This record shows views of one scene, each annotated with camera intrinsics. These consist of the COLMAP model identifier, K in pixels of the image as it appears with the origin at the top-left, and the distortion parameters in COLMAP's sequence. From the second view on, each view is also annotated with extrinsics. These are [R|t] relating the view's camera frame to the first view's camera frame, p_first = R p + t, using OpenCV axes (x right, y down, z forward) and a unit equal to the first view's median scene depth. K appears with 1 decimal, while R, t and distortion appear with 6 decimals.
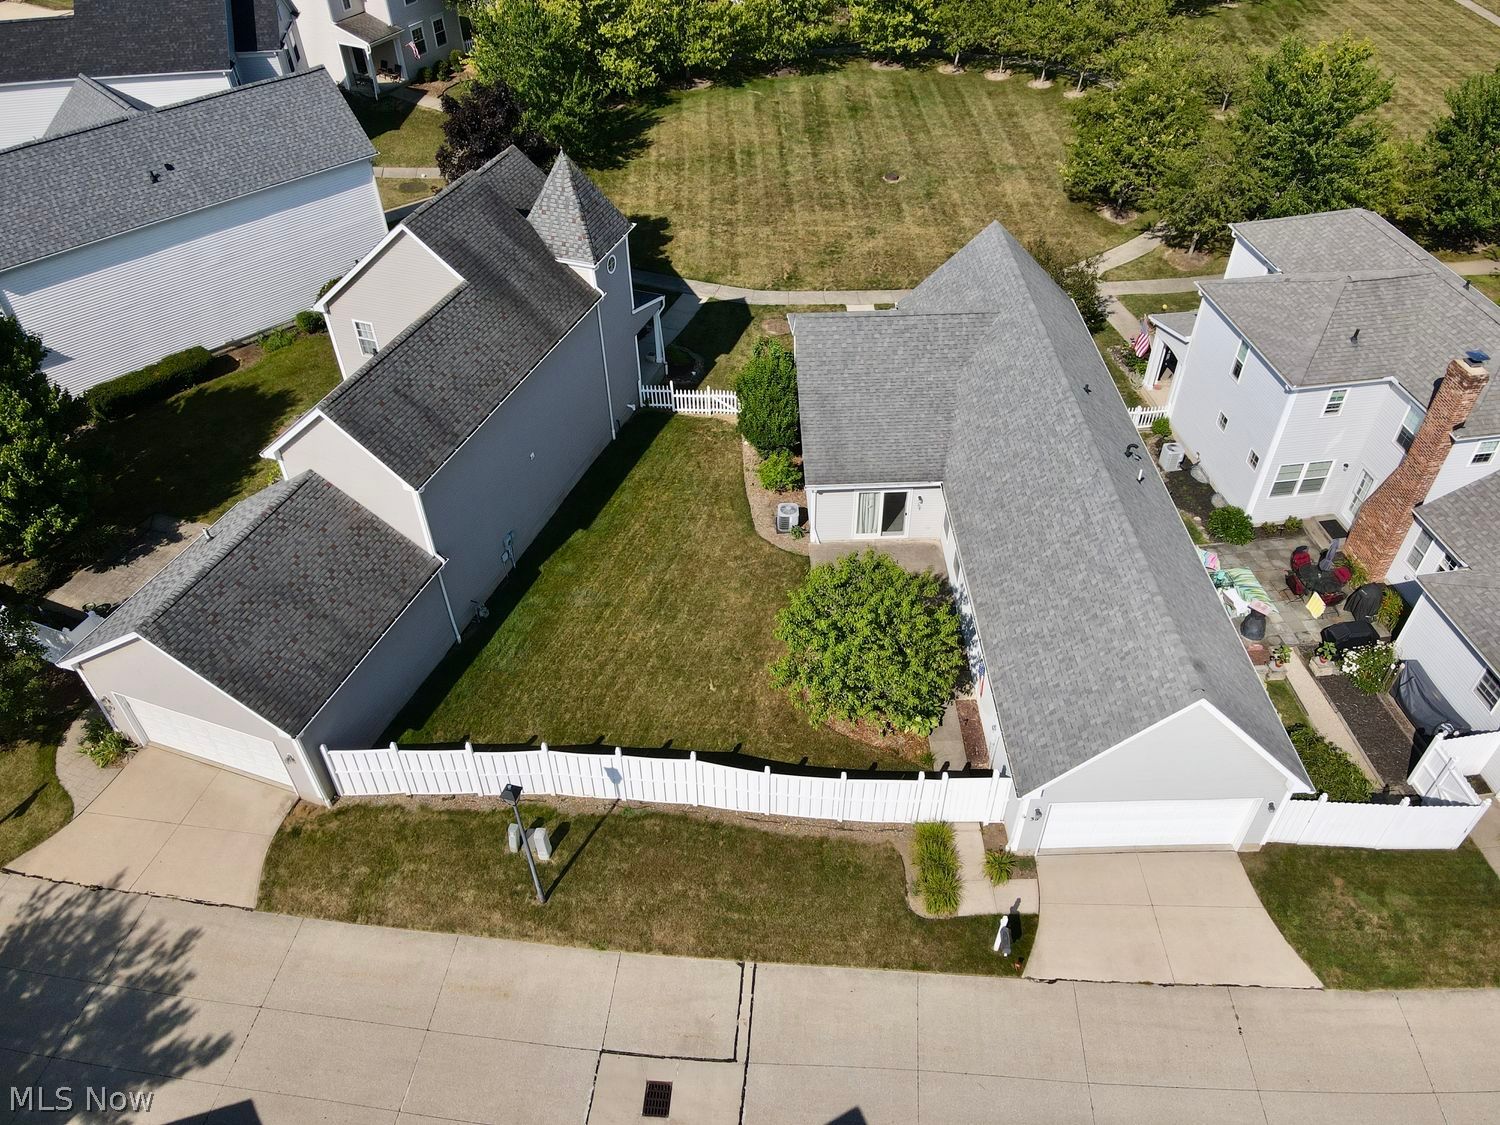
lens RADIAL K [[1131.7, 0, 760.5], [0, 1131.7, 495.6], [0, 0, 1]] dist [0.016004, 0.009580]
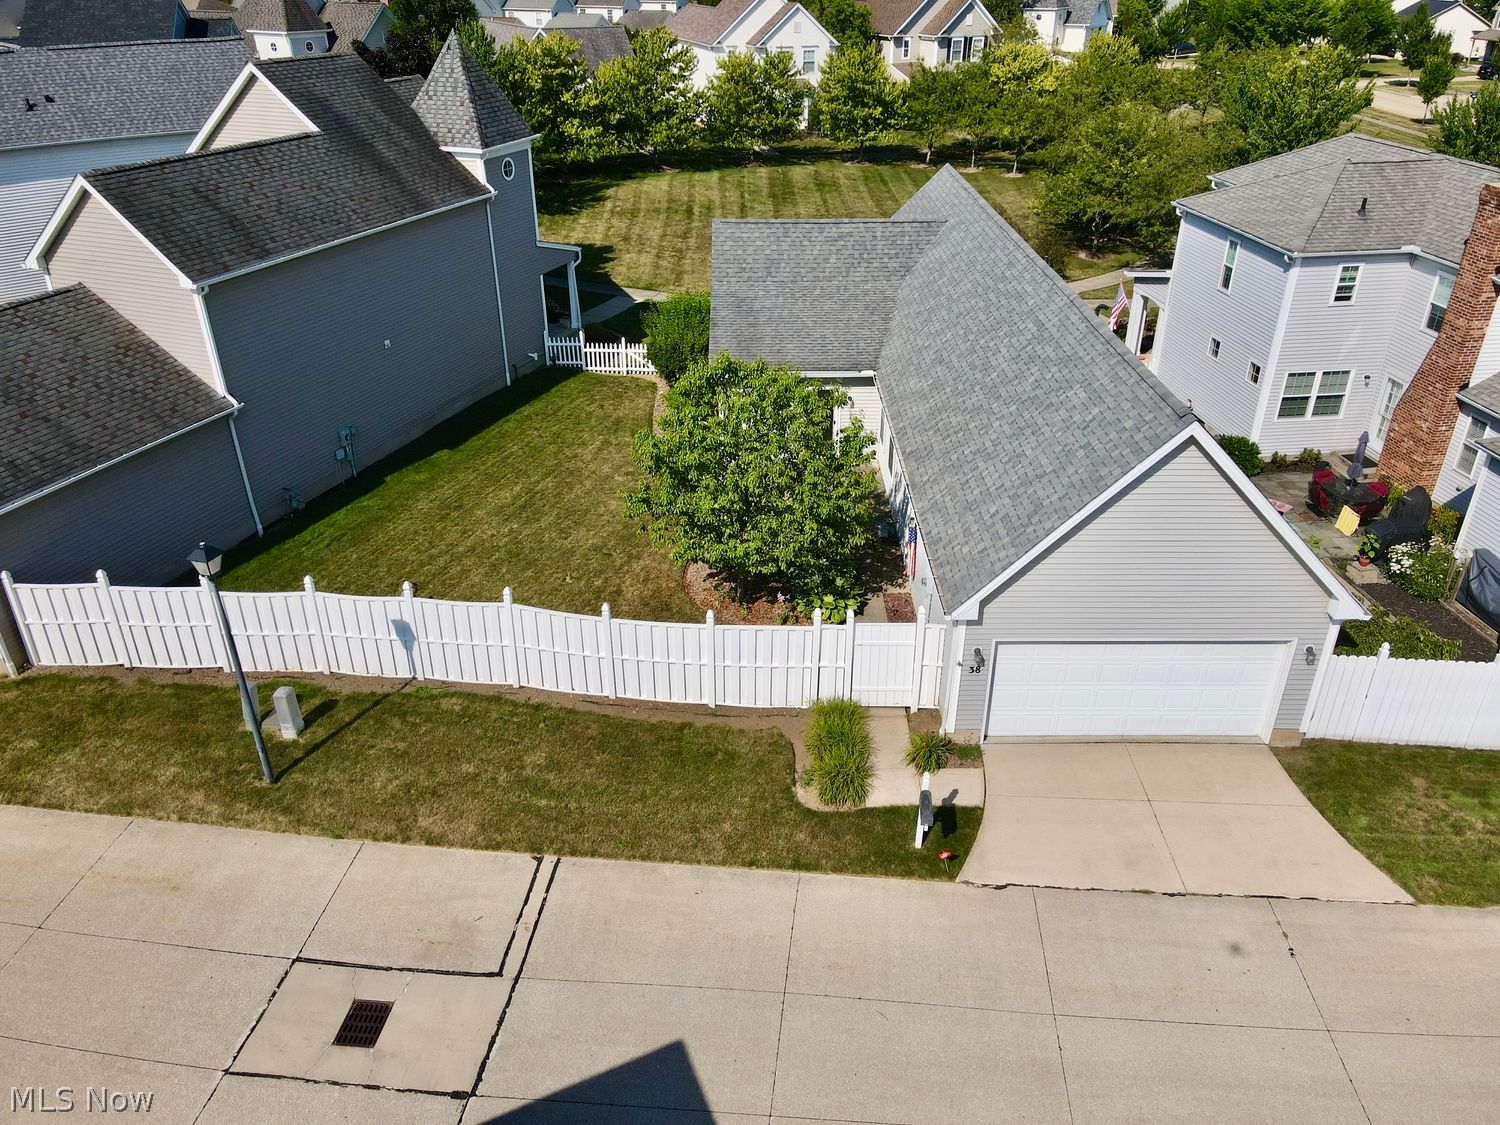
lens RADIAL K [[1075.2, 0, 777.0], [0, 1075.2, 562.7], [0, 0, 1]] dist [0.018400, -0.001062]
pose [[0.999737, 0.014580, -0.017683, 0.122824], [-0.018218, 0.973692, -0.227138, 0.354670], [0.013906, 0.227400, 0.973702, 0.313508]]
